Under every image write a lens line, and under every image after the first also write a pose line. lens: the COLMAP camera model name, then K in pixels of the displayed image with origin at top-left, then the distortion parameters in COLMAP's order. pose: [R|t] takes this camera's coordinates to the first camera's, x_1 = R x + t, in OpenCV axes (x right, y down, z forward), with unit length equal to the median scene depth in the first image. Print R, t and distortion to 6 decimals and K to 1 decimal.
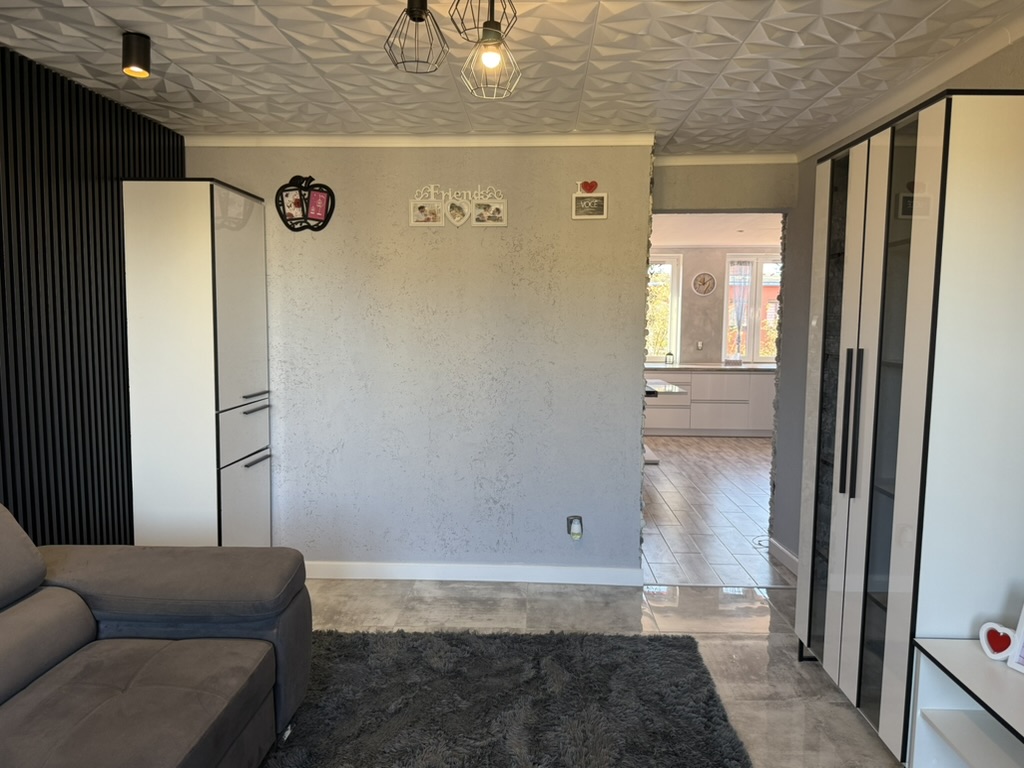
lens RADIAL K [[716.5, 0, 509.4], [0, 716.5, 383.4], [0, 0, 1]] dist [0.012743, 0.000638]
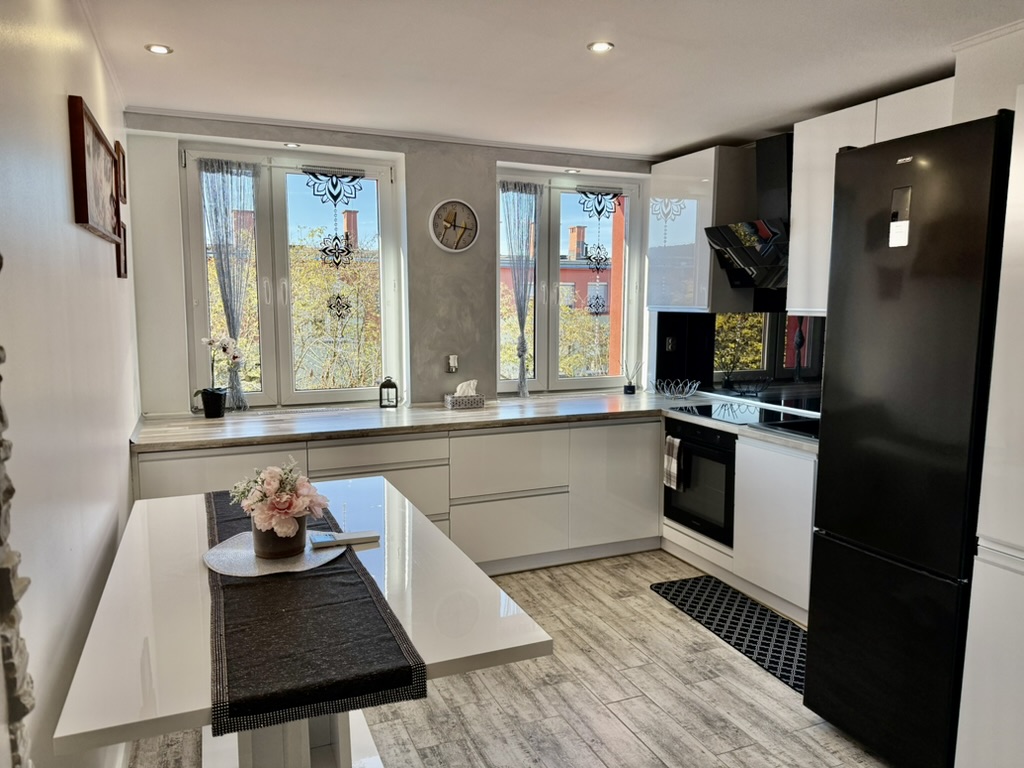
lens RADIAL K [[716.5, 0, 510.2], [0, 716.5, 387.2], [0, 0, 1]] dist [0.012743, 0.000638]
pose [[0.901132, -0.057332, 0.429737, 0.102591], [0.041081, 0.998049, 0.047007, -0.057056], [-0.431594, -0.024705, 0.901730, 0.573339]]
